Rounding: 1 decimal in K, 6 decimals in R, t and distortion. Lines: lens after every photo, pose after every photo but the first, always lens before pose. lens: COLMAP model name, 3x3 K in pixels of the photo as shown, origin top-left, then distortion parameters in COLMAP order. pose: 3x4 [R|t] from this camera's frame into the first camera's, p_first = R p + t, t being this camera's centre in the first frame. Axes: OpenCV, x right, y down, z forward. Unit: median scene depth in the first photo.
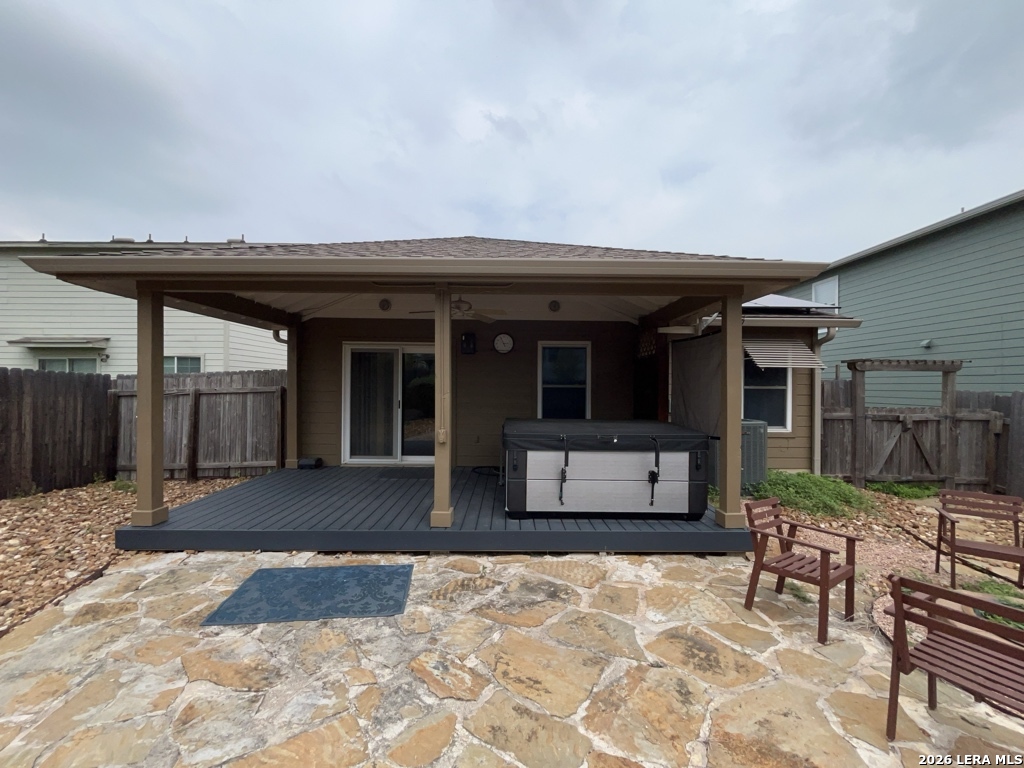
lens RADIAL K [[413.3, 0, 514.1], [0, 413.3, 384.5], [0, 0, 1]] dist [-0.002384, -0.000126]
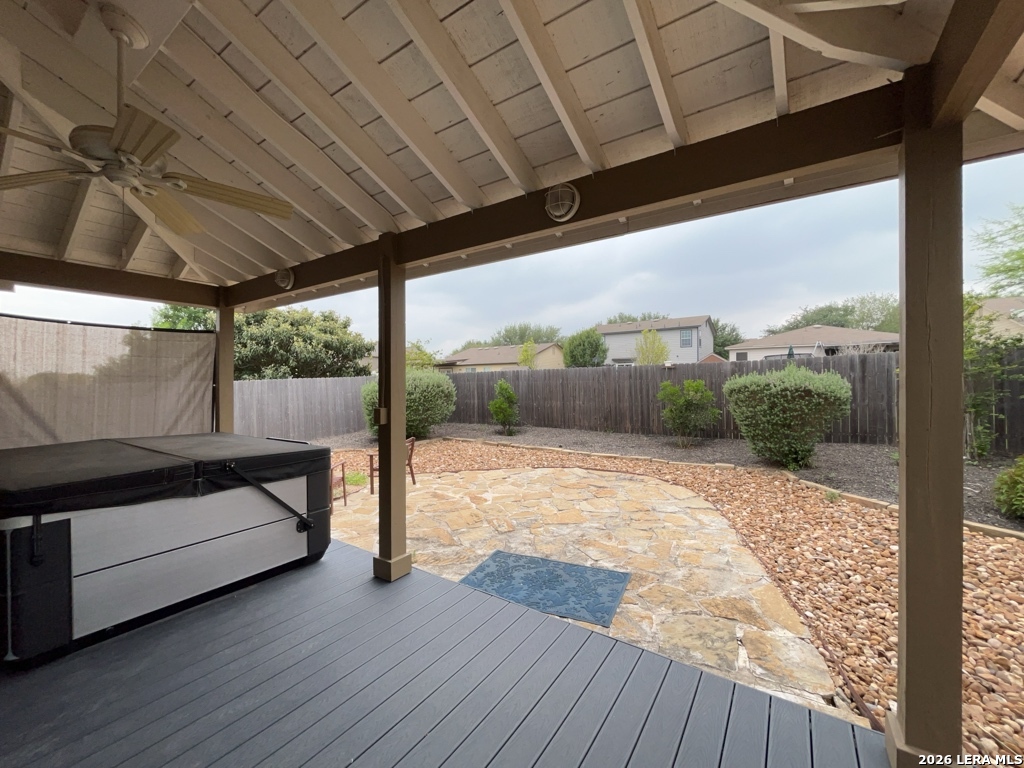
lens RADIAL K [[413.3, 0, 514.6], [0, 413.3, 381.4], [0, 0, 1]] dist [-0.002384, -0.000126]
pose [[-0.822470, -0.002074, 0.568805, -1.162153], [-0.001966, 0.999998, 0.000803, -0.019238], [-0.568805, -0.000458, -0.822472, 2.211712]]
